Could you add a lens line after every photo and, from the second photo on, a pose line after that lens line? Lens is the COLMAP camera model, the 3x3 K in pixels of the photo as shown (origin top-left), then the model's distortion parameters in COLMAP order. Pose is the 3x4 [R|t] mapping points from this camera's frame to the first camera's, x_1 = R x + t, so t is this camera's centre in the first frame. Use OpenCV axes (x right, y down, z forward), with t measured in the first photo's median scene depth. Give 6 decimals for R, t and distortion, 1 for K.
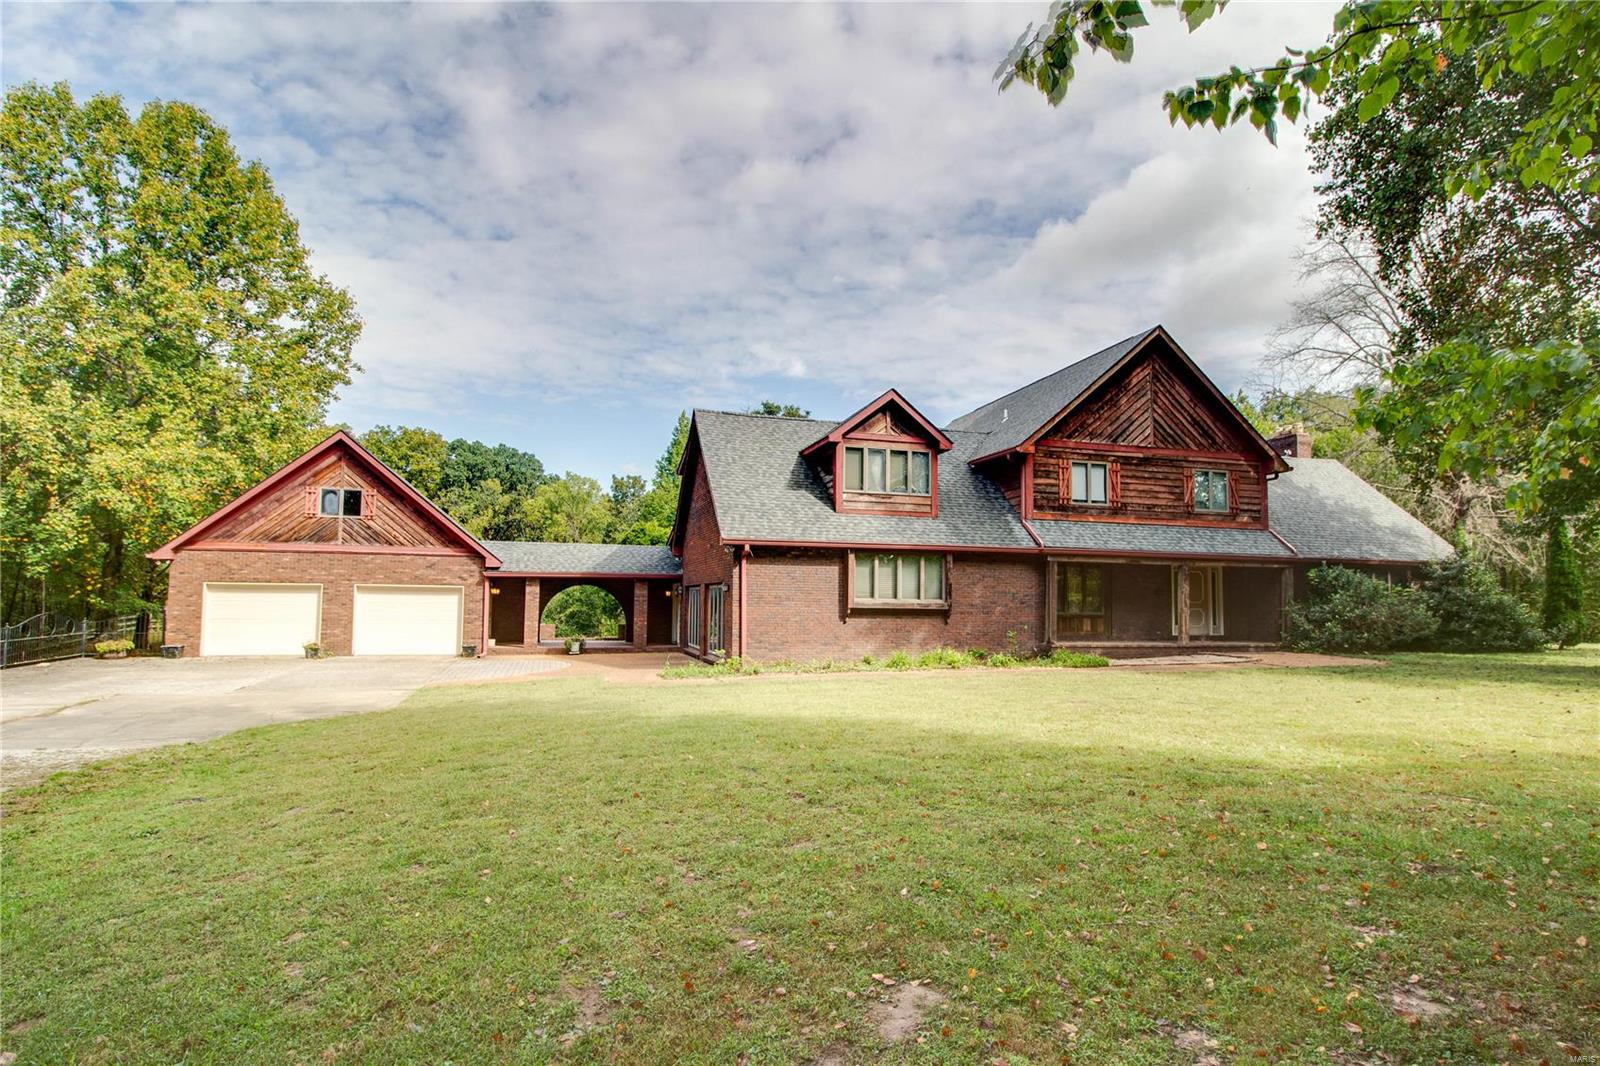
lens RADIAL K [[857.6, 0, 798.3], [0, 857.6, 547.9], [0, 0, 1]] dist [-0.001280, -0.011538]
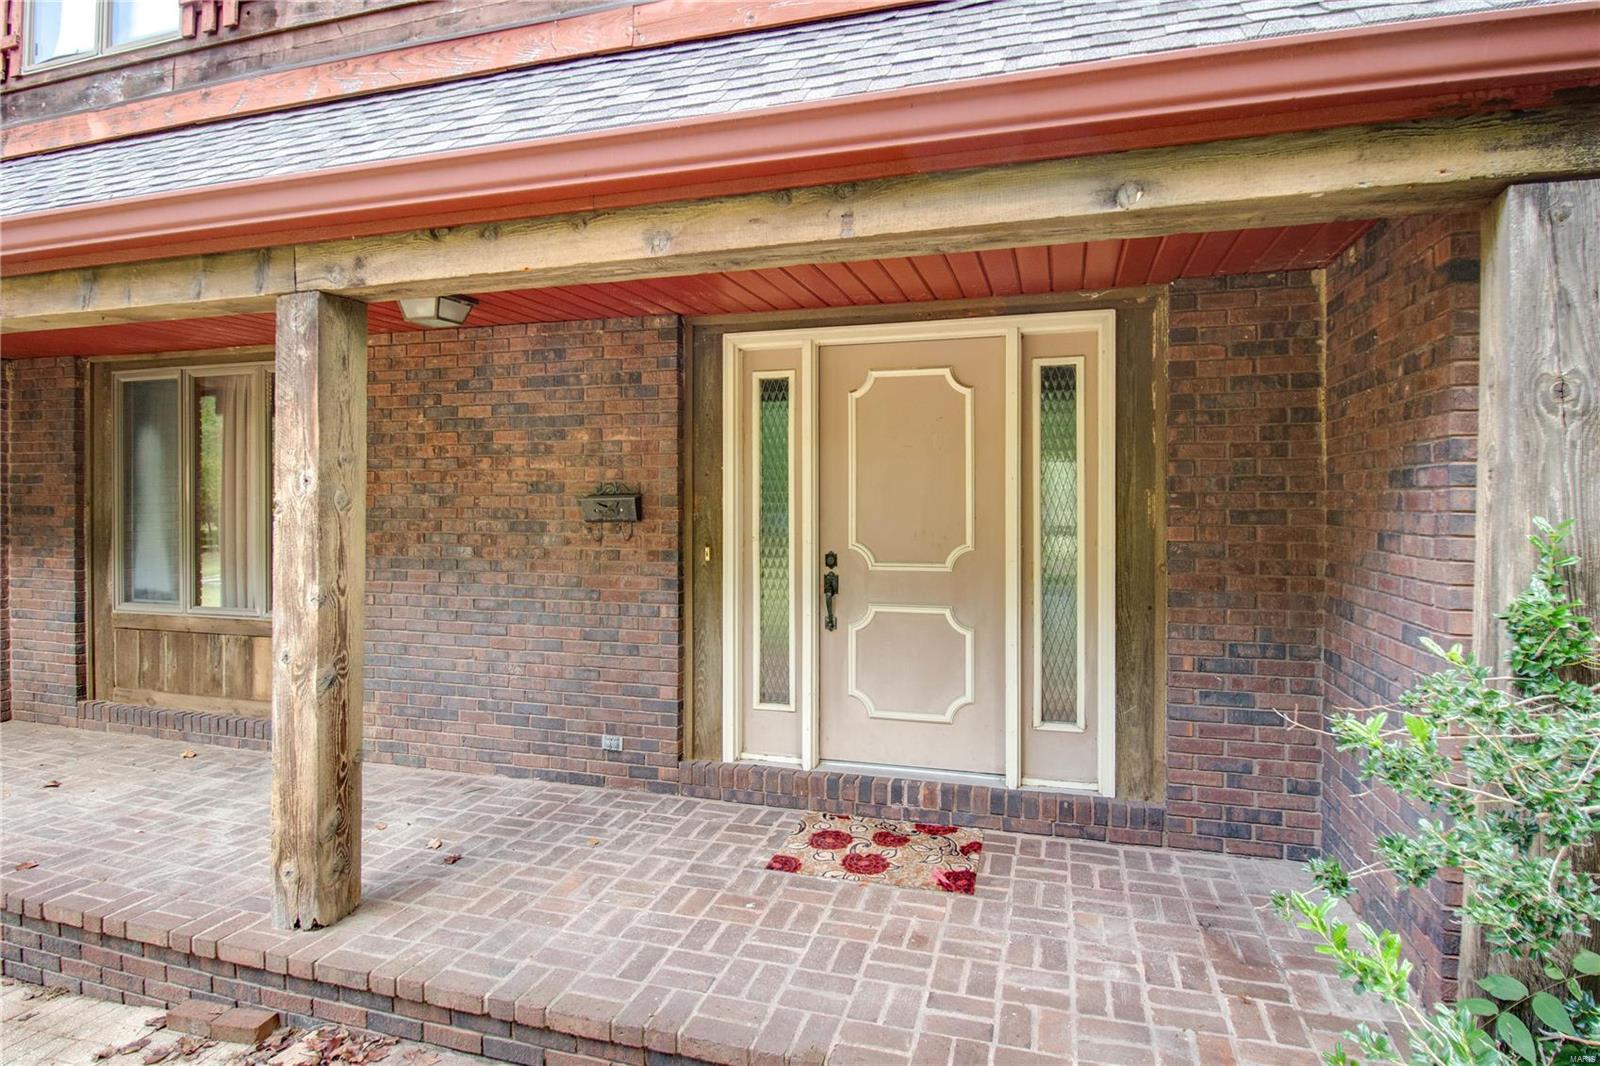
lens RADIAL K [[857.6, 0, 805.4], [0, 857.6, 505.7], [0, 0, 1]] dist [-0.001280, -0.011538]
pose [[0.841771, -0.010634, -0.539730, 0.532728], [0.042427, 0.998017, 0.046506, 0.043963], [0.538165, -0.062047, 0.840552, 0.859064]]
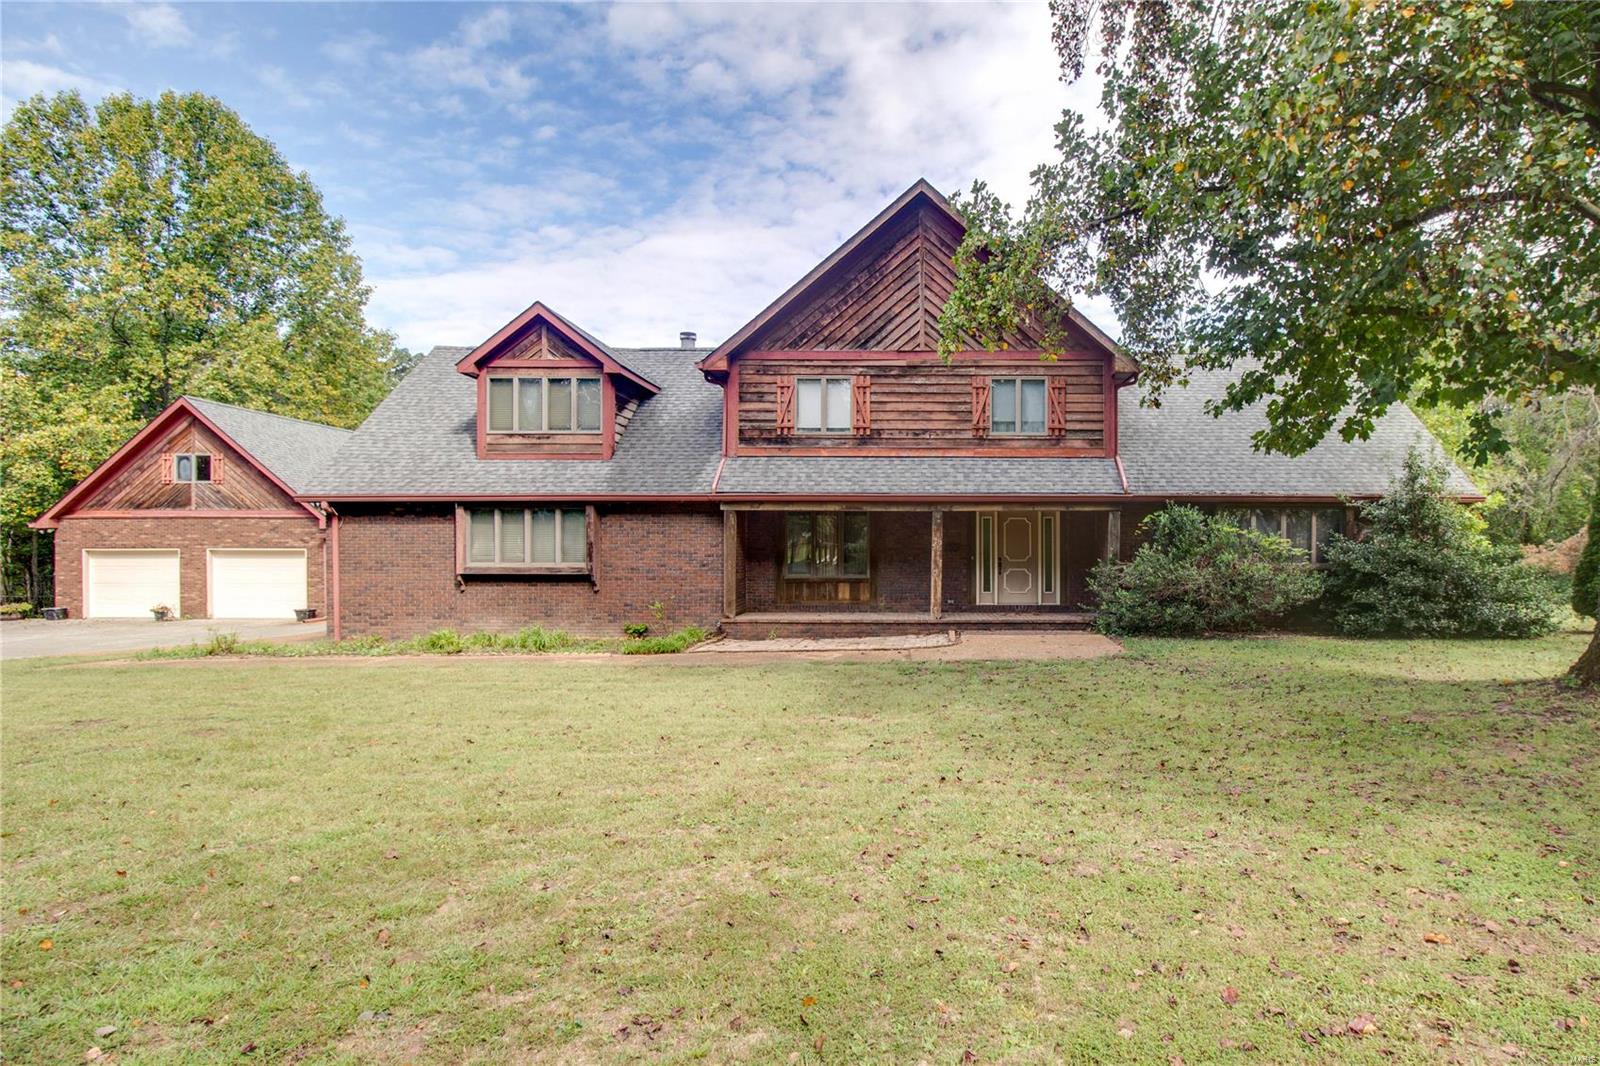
lens RADIAL K [[857.6, 0, 910.2], [0, 857.6, 552.1], [0, 0, 1]] dist [-0.001280, -0.011538]
pose [[0.960948, -0.010451, -0.276533, 0.579651], [0.028598, 0.997686, 0.061675, 0.008523], [0.275249, -0.067175, 0.959023, 0.270519]]
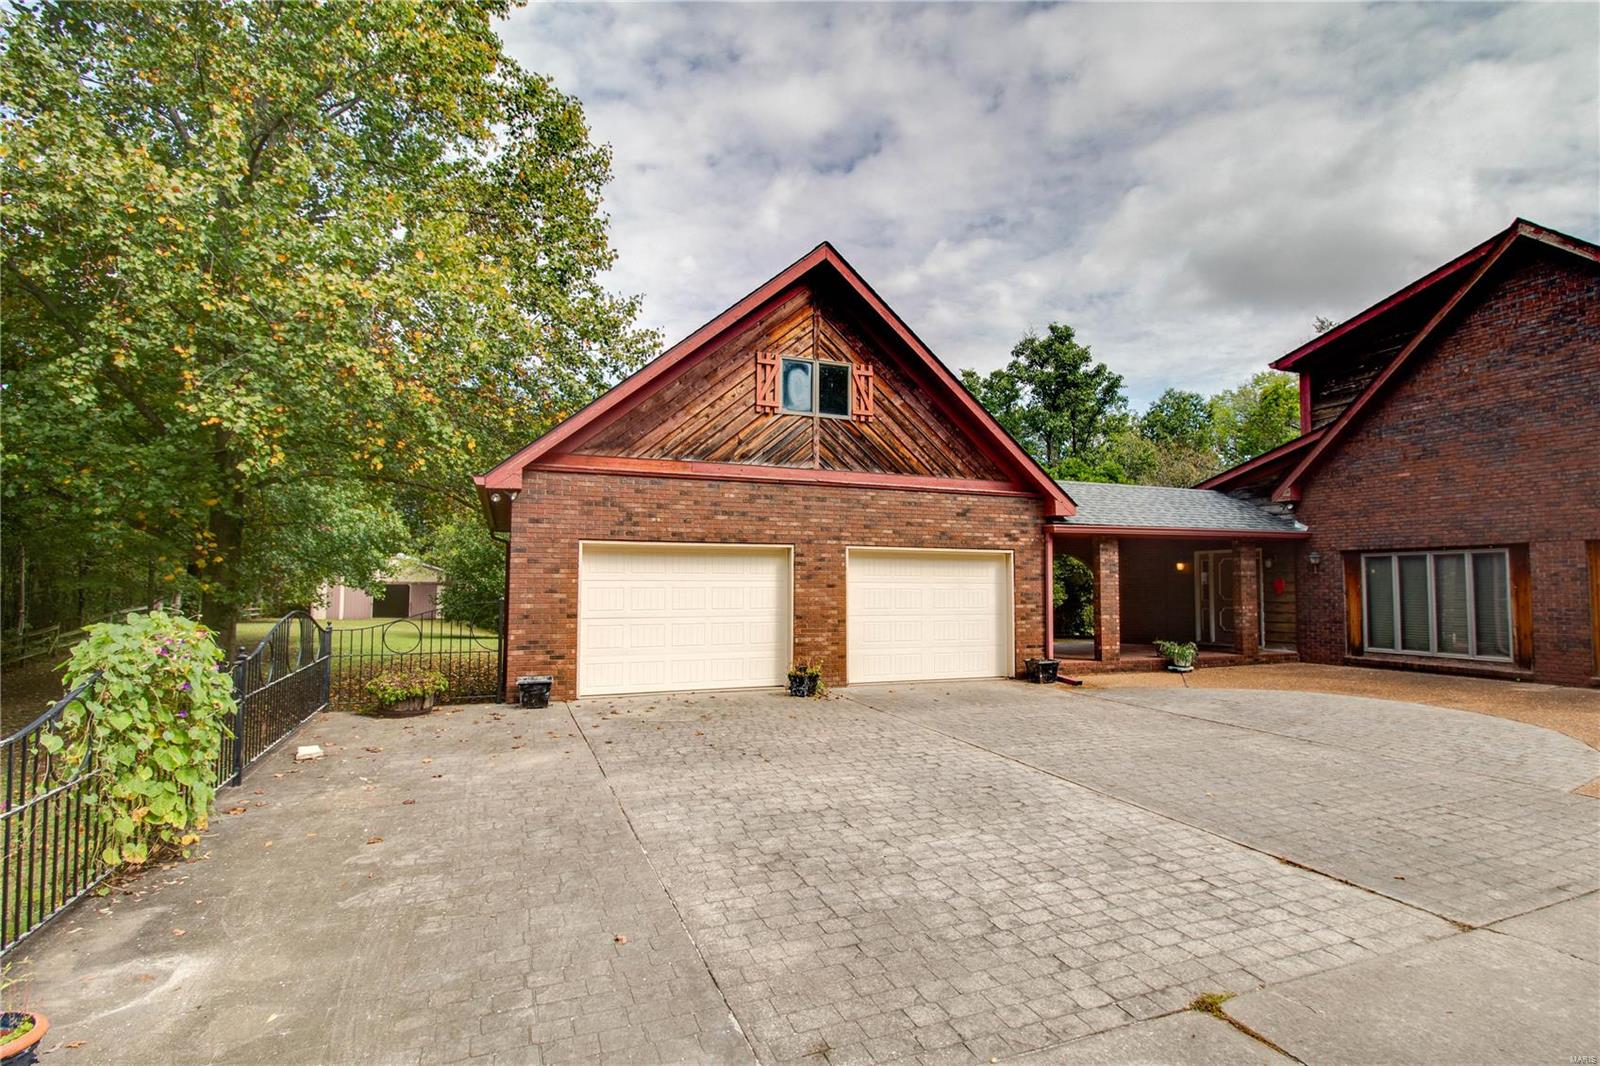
lens RADIAL K [[782.7, 0, 799.2], [0, 782.7, 541.7], [0, 0, 1]] dist [0.000694, -0.000341]
pose [[0.994925, -0.001910, 0.100598, -0.613499], [0.000952, 0.999954, 0.009565, 0.036221], [-0.100611, -0.009420, 0.994881, 0.554002]]
